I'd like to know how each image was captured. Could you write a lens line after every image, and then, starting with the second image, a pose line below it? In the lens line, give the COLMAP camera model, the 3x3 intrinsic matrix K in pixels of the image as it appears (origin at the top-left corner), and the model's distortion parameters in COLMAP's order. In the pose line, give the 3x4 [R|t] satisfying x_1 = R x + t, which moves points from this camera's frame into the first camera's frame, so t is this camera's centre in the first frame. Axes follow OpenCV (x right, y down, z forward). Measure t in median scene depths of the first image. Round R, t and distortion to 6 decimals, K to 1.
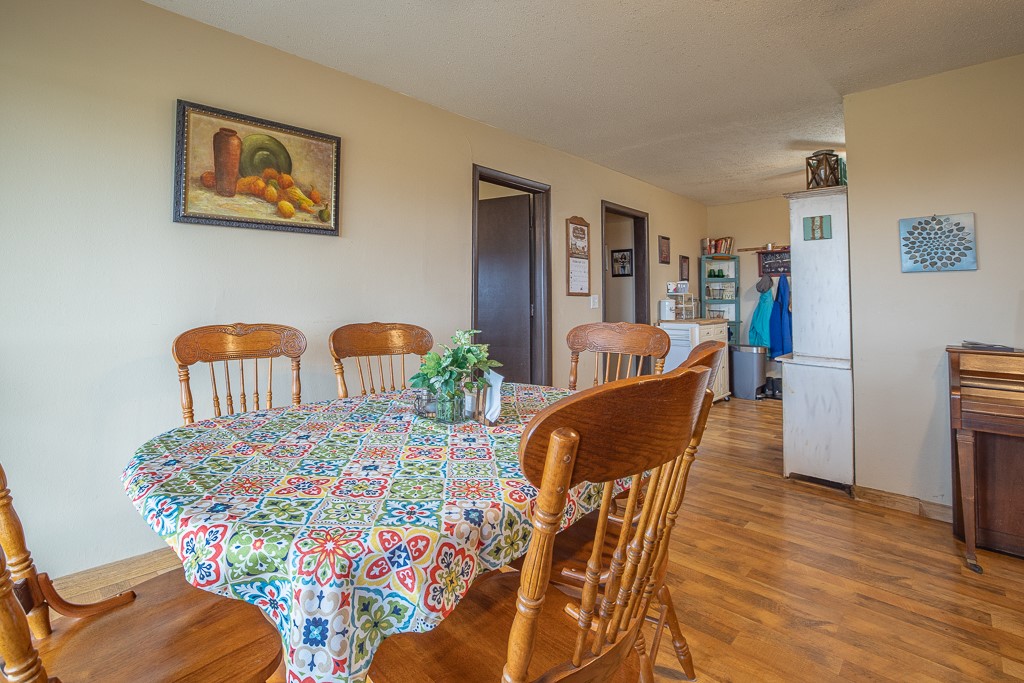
lens RADIAL K [[473.7, 0, 511.0], [0, 473.7, 290.0], [0, 0, 1]] dist [-0.035589, 0.000134]
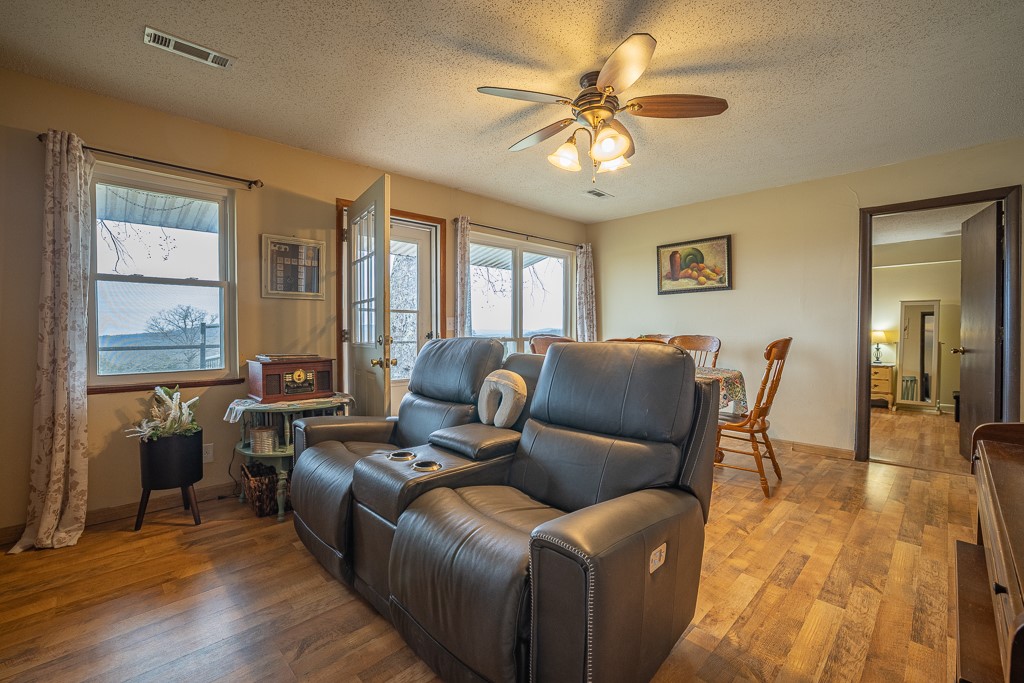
lens RADIAL K [[433.6, 0, 506.9], [0, 433.6, 329.6], [0, 0, 1]] dist [-0.031126, 0.000072]
pose [[0.015612, 0.005160, -0.999865, 1.401414], [0.032761, 0.999447, 0.005669, 0.001179], [0.999341, -0.032845, 0.015434, 0.118984]]
